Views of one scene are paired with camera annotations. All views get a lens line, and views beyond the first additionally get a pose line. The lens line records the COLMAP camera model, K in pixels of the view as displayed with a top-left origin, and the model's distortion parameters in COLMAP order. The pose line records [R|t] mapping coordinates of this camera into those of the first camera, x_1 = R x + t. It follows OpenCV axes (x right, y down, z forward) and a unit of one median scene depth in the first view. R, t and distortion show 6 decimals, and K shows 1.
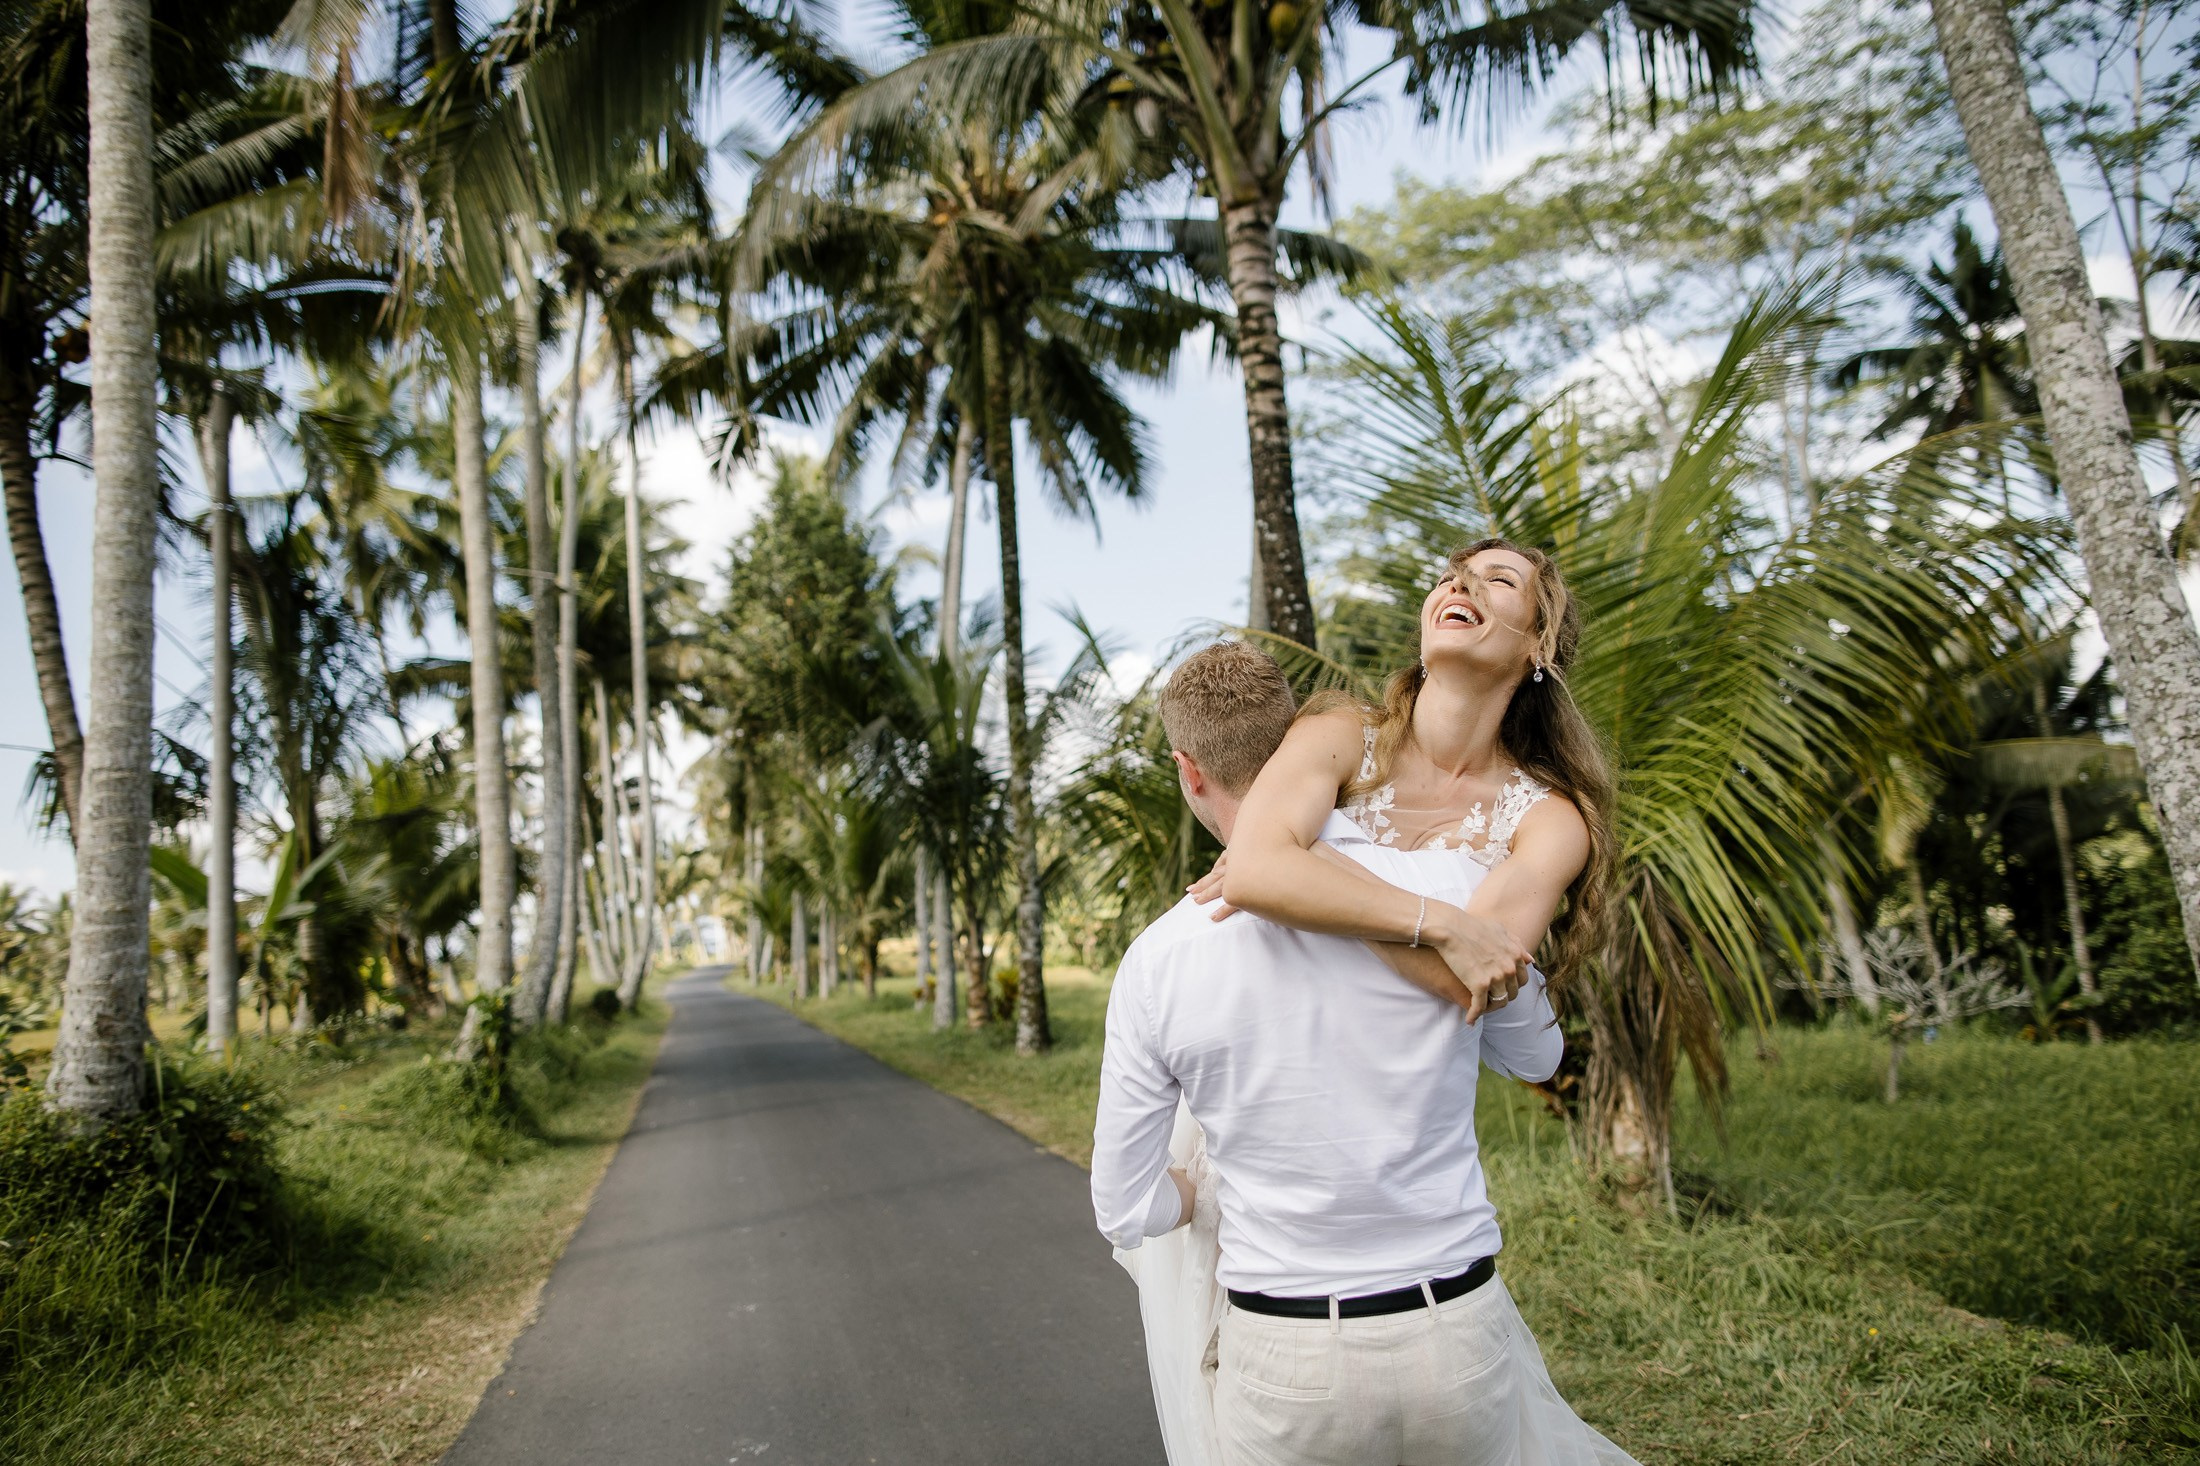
lens RADIAL K [[1335.1, 0, 1026.5], [0, 1335.1, 770.4], [0, 0, 1]] dist [0.002997, -0.000027]
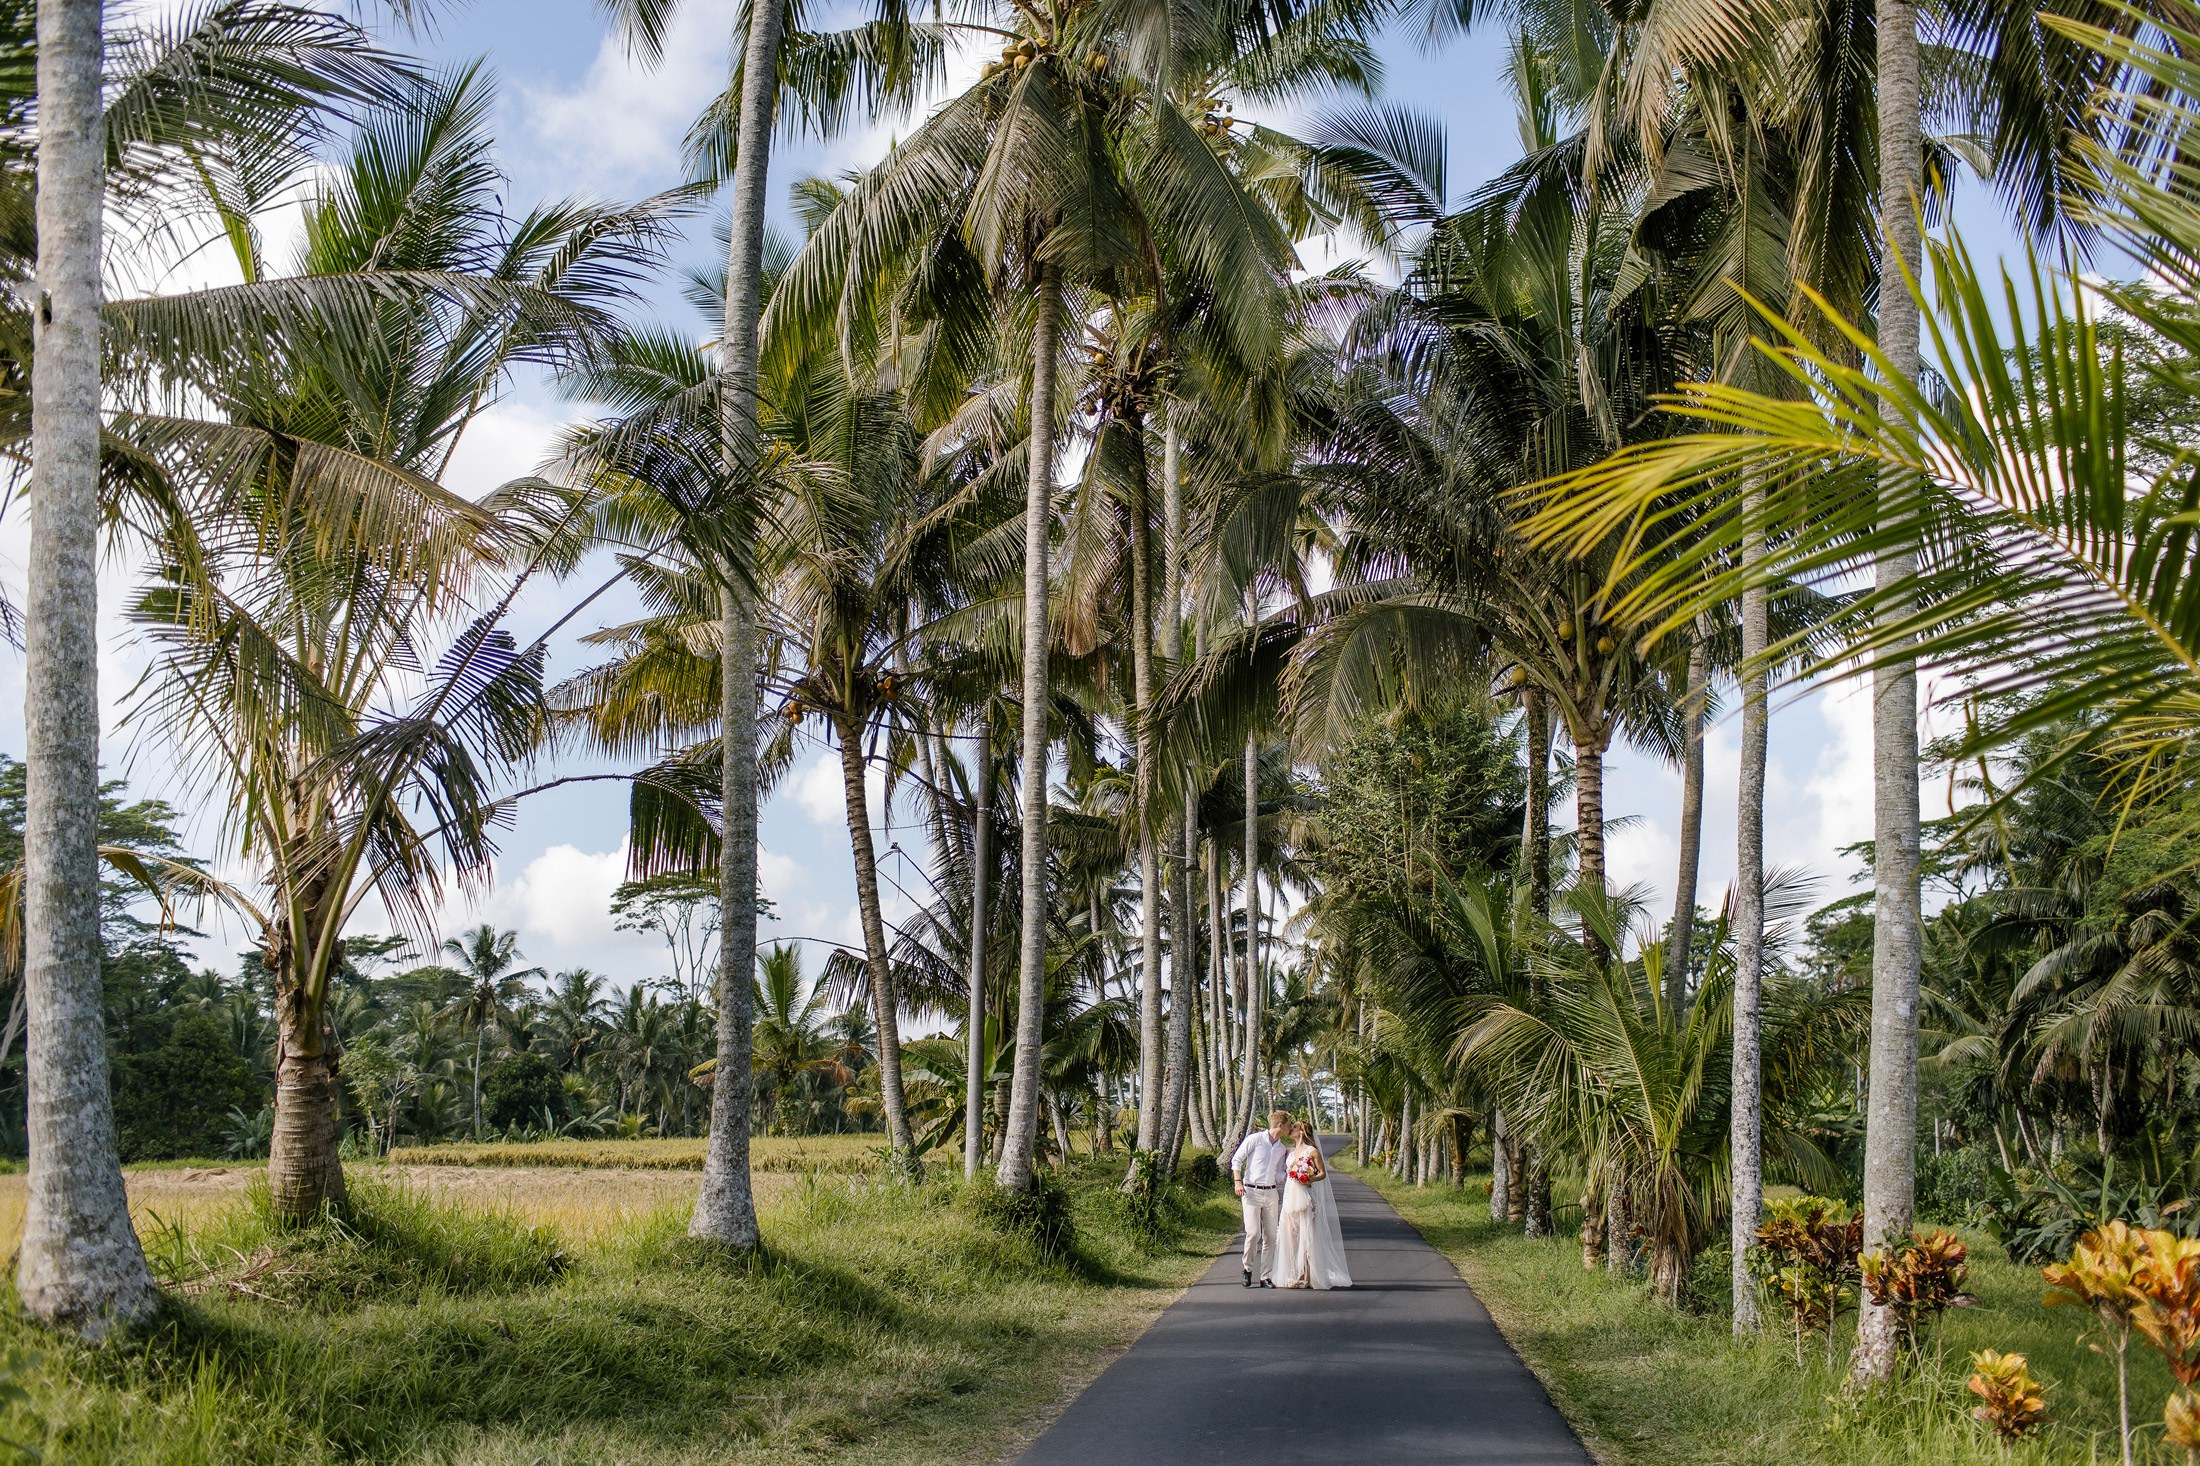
lens RADIAL K [[2102.5, 0, 1091.3], [0, 2102.5, 703.8], [0, 0, 1]] dist [-0.117333, 0.175110]
pose [[0.935400, 0.024395, -0.352750, 0.221445], [-0.046331, 0.997472, -0.053875, -0.125405], [0.350544, 0.066738, 0.934165, -0.759463]]
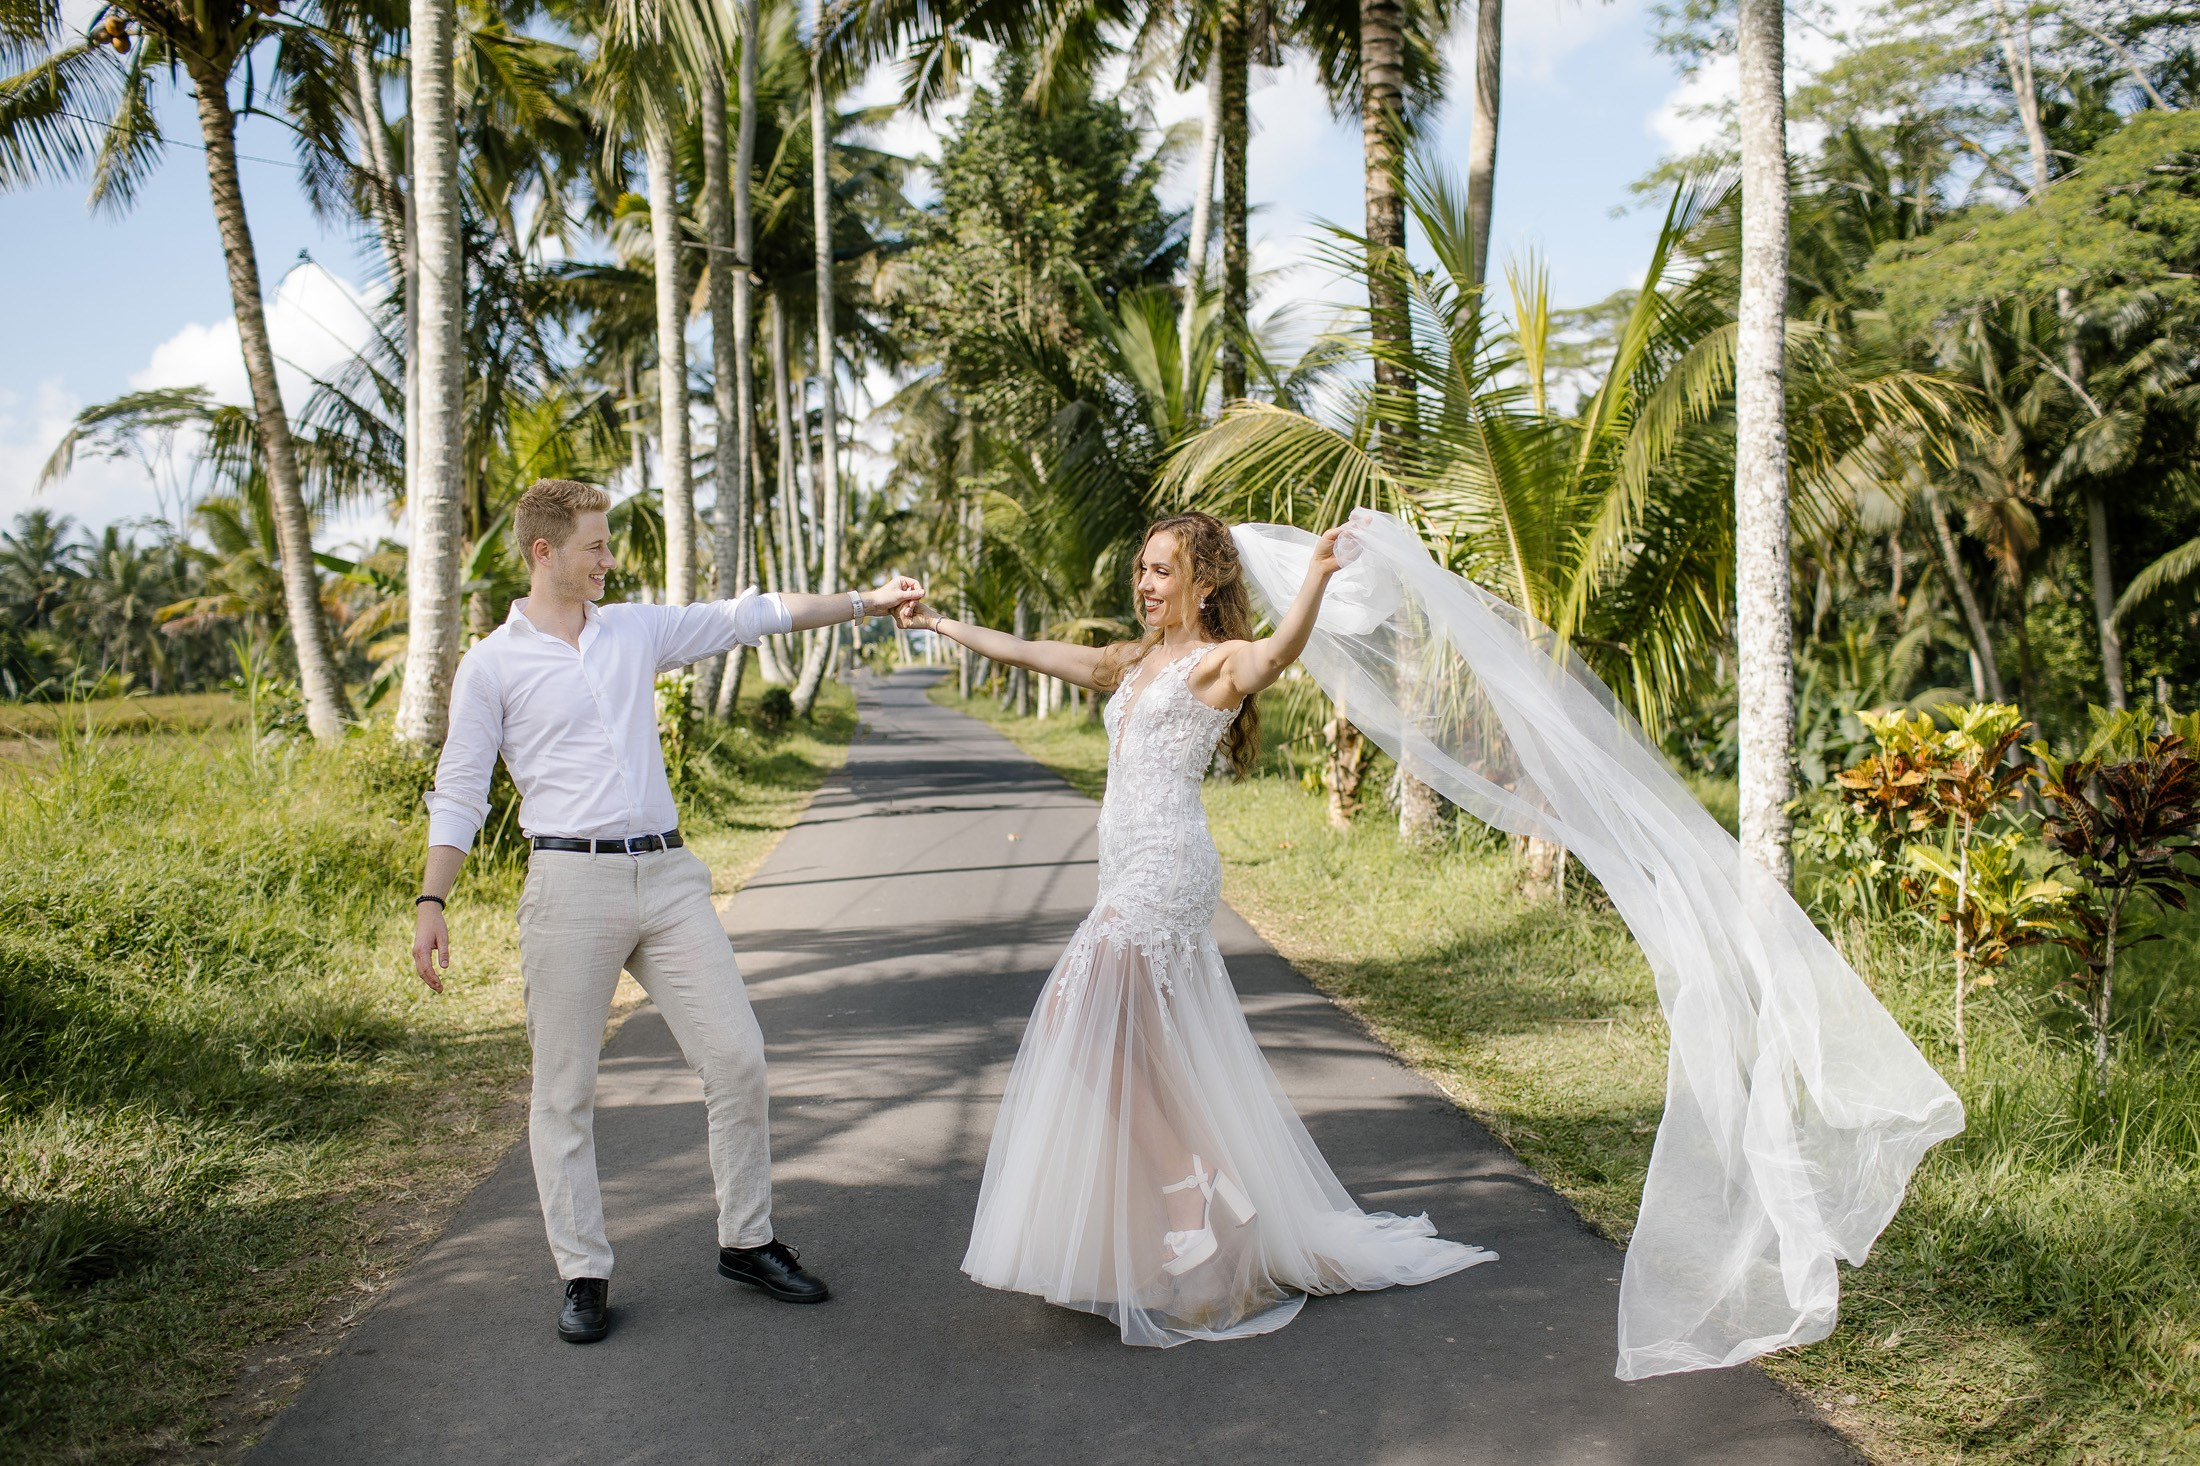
lens RADIAL K [[2102.5, 0, 1091.3], [0, 2102.5, 703.8], [0, 0, 1]] dist [-0.117333, 0.175110]
pose [[0.986636, 0.062629, -0.150420, 0.094759], [-0.039190, 0.987291, 0.154015, -0.045107], [0.158154, -0.146061, 0.976552, -0.309690]]
